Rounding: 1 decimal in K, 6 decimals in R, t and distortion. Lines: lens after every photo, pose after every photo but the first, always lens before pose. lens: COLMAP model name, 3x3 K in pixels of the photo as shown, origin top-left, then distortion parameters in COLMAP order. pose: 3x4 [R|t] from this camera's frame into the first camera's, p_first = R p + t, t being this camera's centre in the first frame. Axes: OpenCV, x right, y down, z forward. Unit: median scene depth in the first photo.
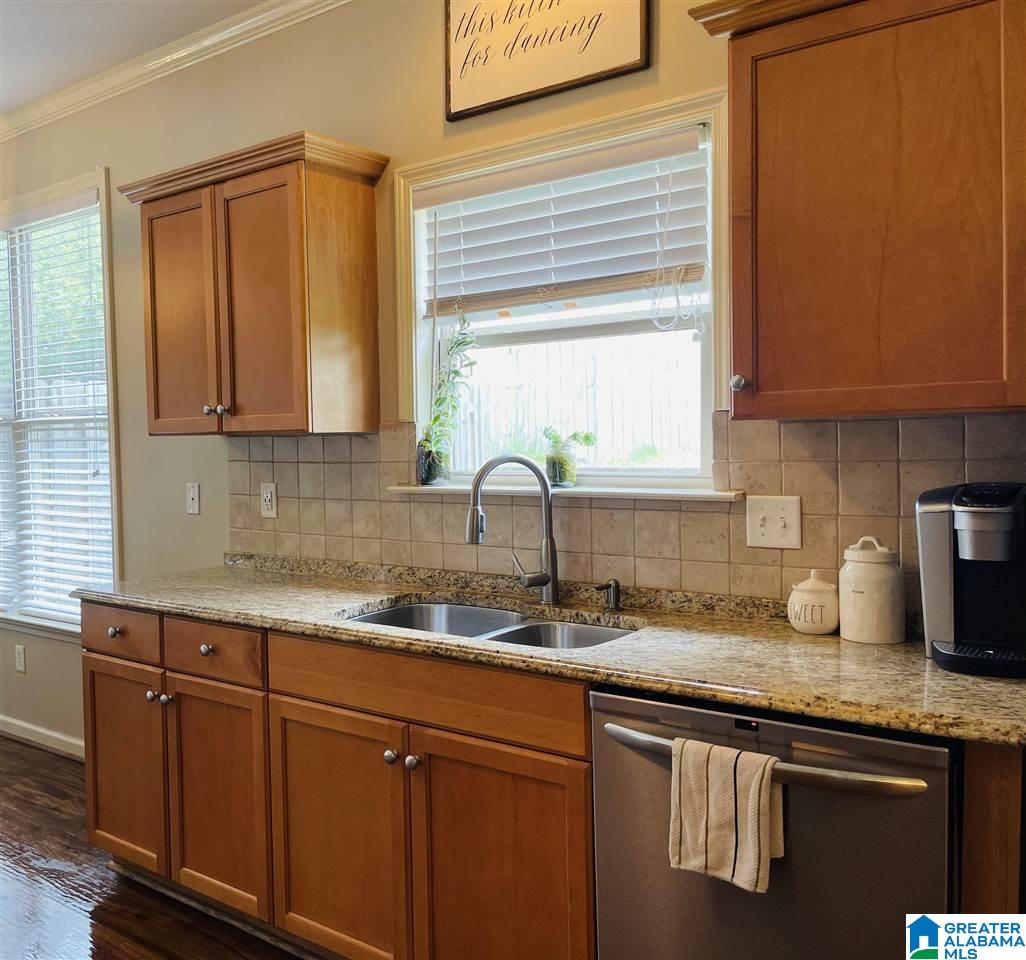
lens RADIAL K [[959.5, 0, 403.6], [0, 959.5, 478.1], [0, 0, 1]] dist [0.015590, 0.000294]
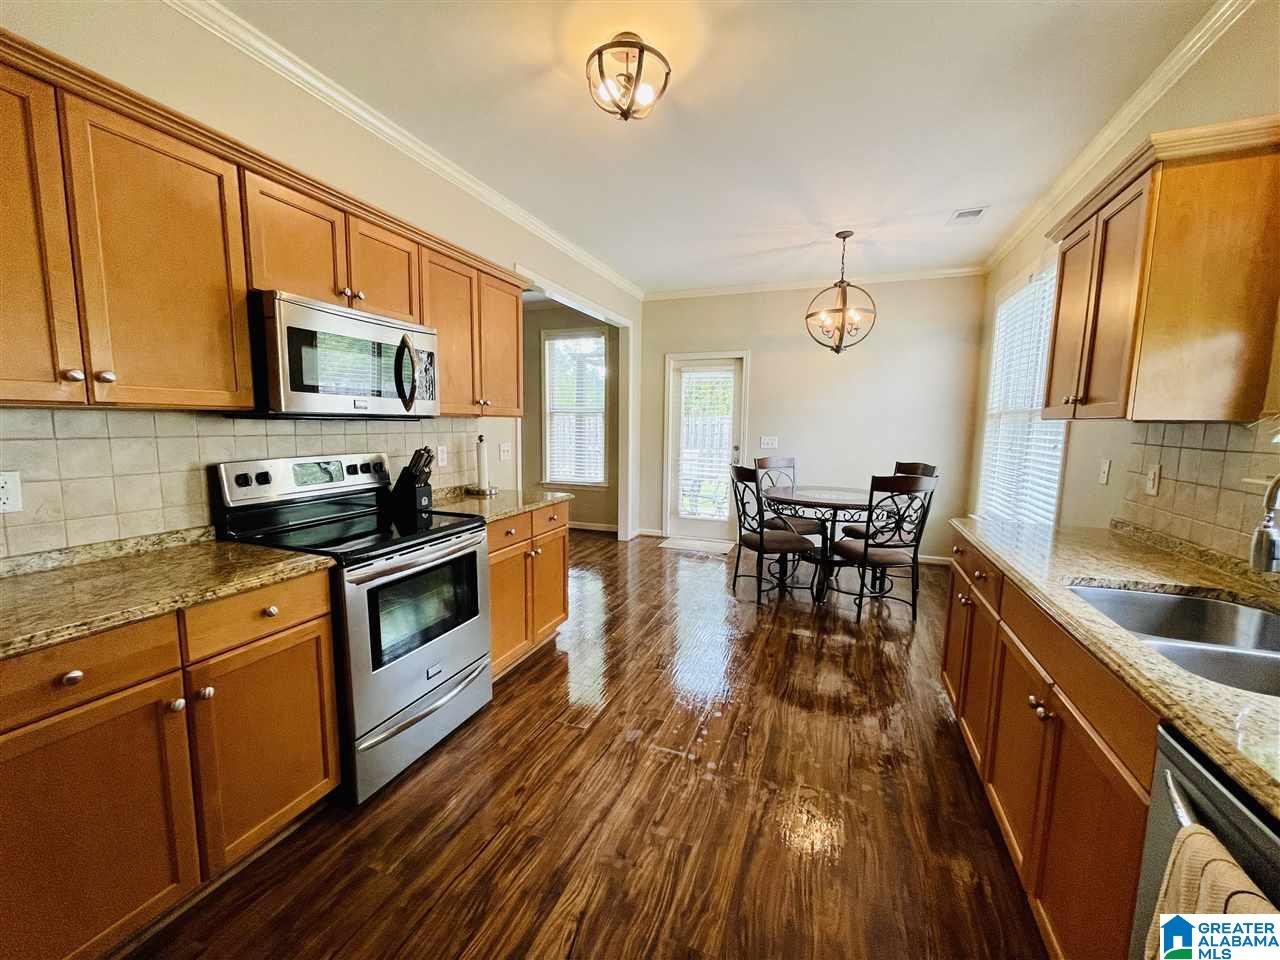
lens RADIAL K [[517.8, 0, 630.6], [0, 517.8, 483.0], [0, 0, 1]] dist [-0.000639, -0.000807]
pose [[0.294980, 0.136261, -0.945738, 0.320218], [-0.059181, 0.990485, 0.124249, -0.015281], [0.953669, 0.019319, 0.300237, 0.280740]]
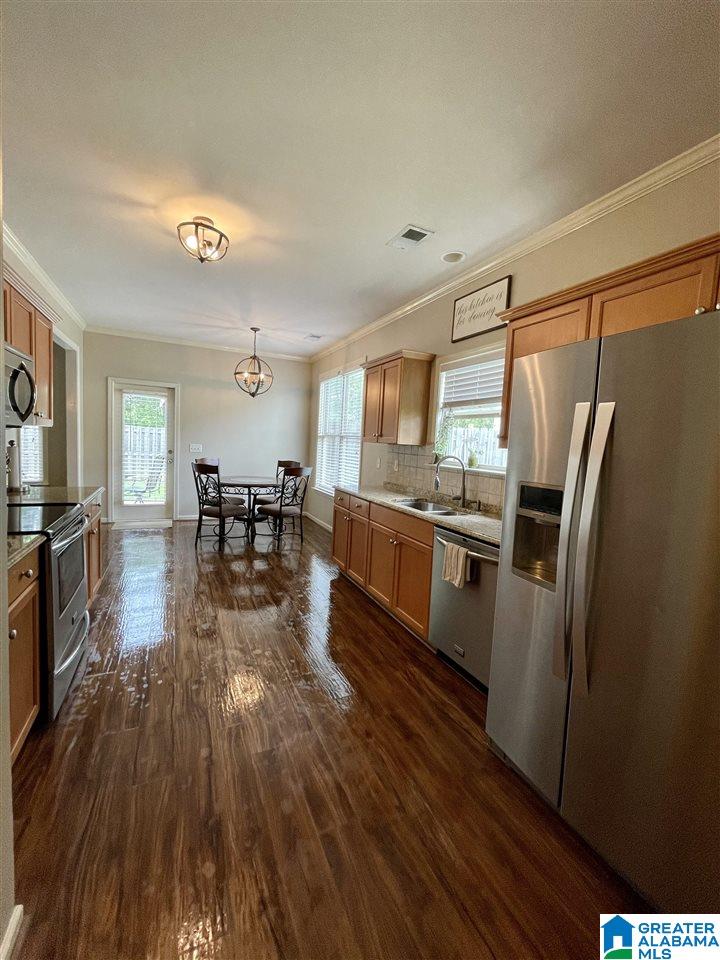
lens RADIAL K [[388.3, 0, 357.2], [0, 388.3, 473.2], [0, 0, 1]] dist [-0.000639, -0.000807]
pose [[0.898044, 0.102243, -0.427859, 0.351472], [-0.089992, 0.994745, 0.048821, -0.002074], [0.430602, -0.005339, 0.902526, -0.223477]]
